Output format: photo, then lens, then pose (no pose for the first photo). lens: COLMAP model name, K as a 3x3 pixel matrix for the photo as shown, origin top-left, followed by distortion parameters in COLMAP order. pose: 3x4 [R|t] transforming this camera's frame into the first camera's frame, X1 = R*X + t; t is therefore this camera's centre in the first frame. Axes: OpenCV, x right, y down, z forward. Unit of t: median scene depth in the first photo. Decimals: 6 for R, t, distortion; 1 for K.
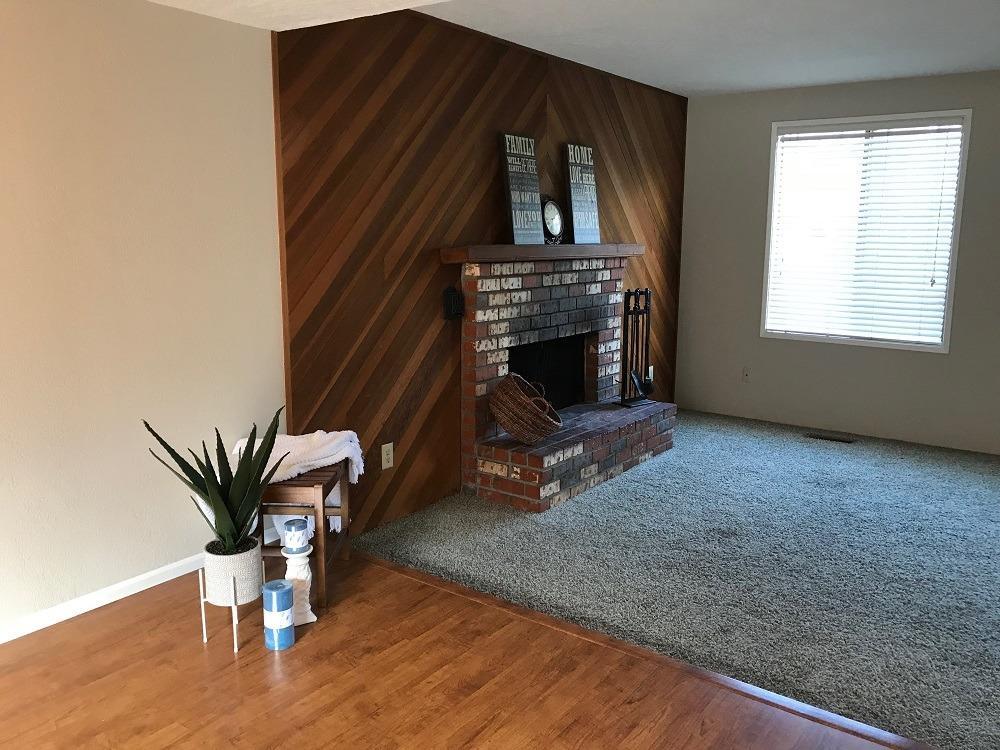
lens RADIAL K [[818.1, 0, 502.3], [0, 818.1, 376.9], [0, 0, 1]] dist [0.043627, -0.018669]
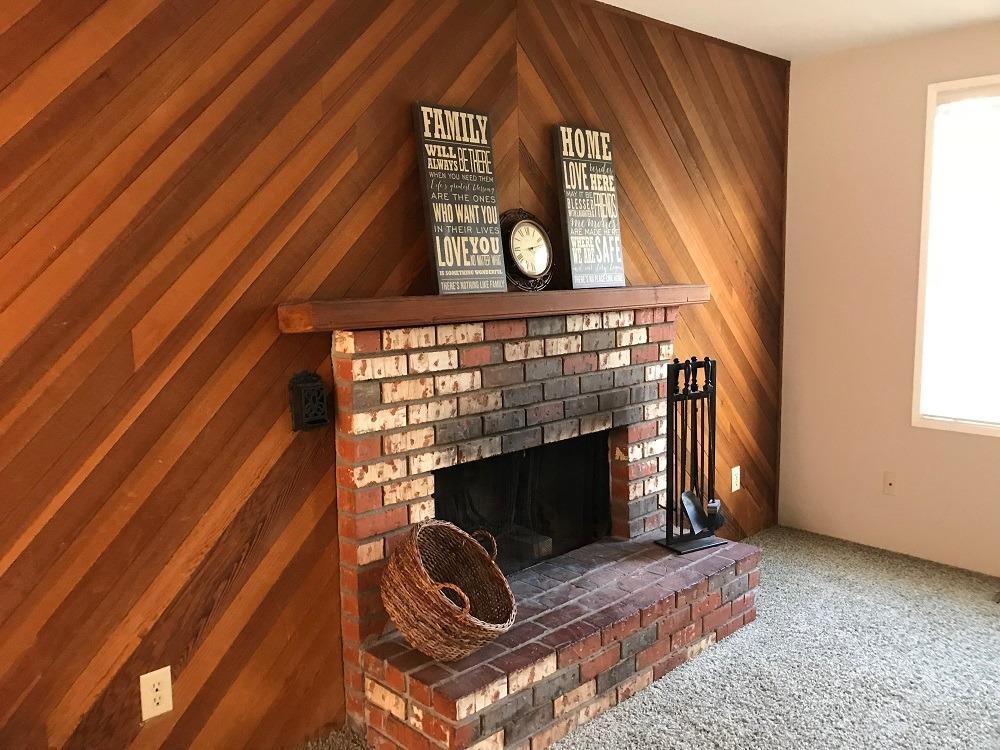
lens RADIAL K [[818.1, 0, 496.5], [0, 818.1, 370.2], [0, 0, 1]] dist [0.043627, -0.018669]
pose [[0.983700, 0.000457, -0.179819, 0.151066], [-0.008761, 0.998931, -0.045390, -0.079040], [0.179606, 0.046226, 0.982652, 0.424493]]
